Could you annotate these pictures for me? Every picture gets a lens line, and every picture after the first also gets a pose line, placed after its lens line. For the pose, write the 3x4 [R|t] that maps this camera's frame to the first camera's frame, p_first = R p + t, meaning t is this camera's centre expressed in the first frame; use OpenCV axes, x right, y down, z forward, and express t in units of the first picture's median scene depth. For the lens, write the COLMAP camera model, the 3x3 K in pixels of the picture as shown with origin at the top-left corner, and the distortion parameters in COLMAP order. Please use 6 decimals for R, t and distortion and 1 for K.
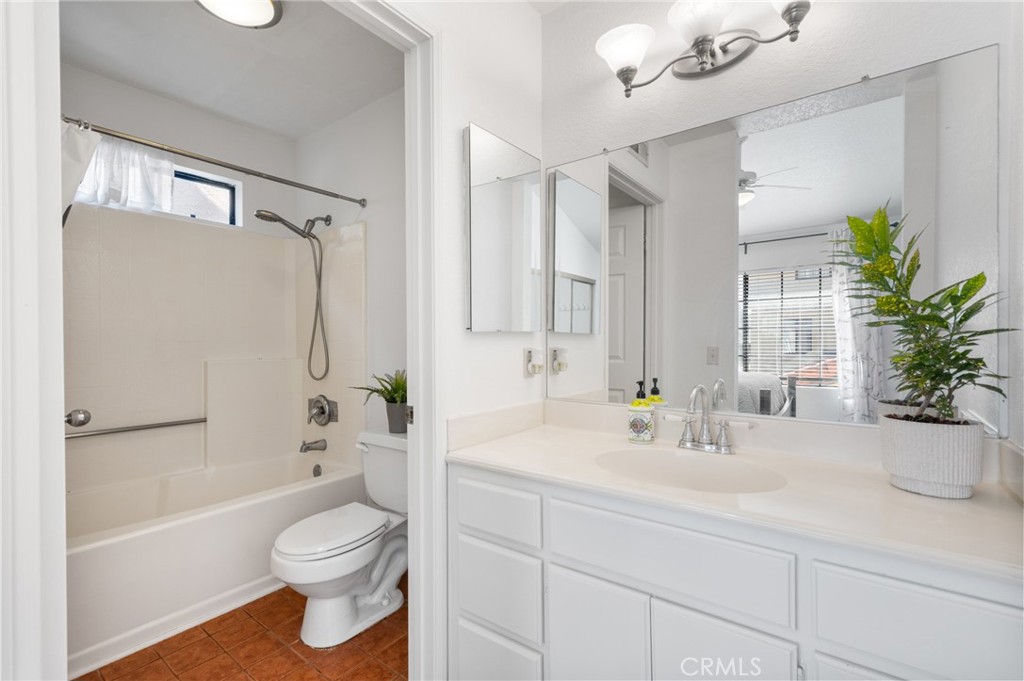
lens RADIAL K [[458.2, 0, 518.3], [0, 458.2, 338.5], [0, 0, 1]] dist [-0.003874, 0.000358]
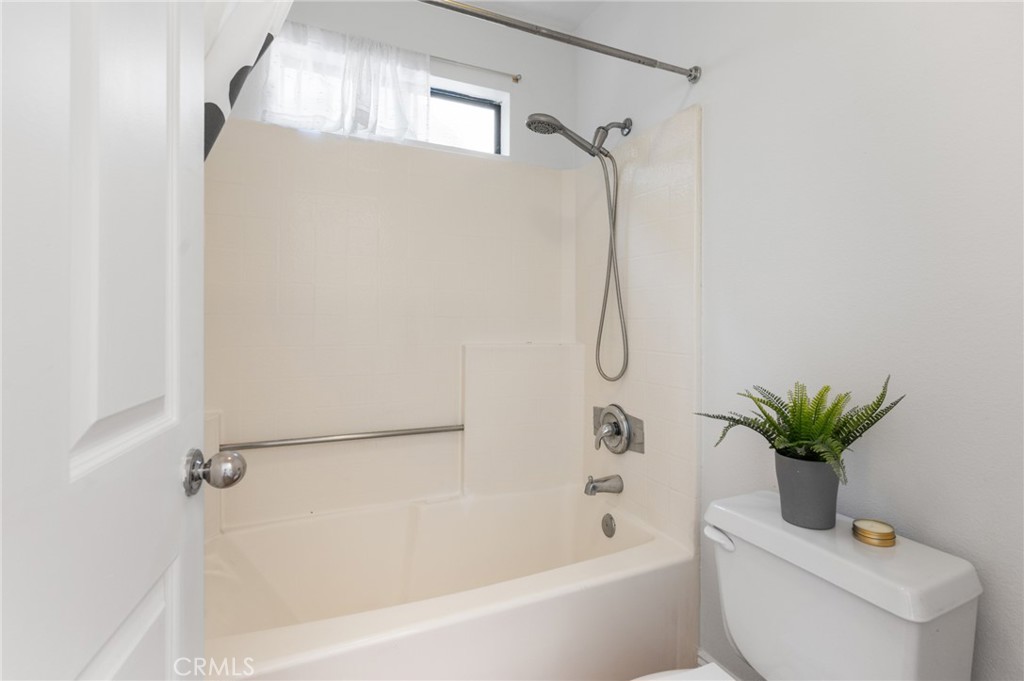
lens RADIAL K [[443.2, 0, 516.1], [0, 443.2, 340.3], [0, 0, 1]] dist [-0.000512, 0.000055]
pose [[0.868900, 0.036710, -0.493624, -0.256321], [-0.010452, 0.998384, 0.055850, 0.003033], [0.494877, -0.043369, 0.867880, 0.415851]]
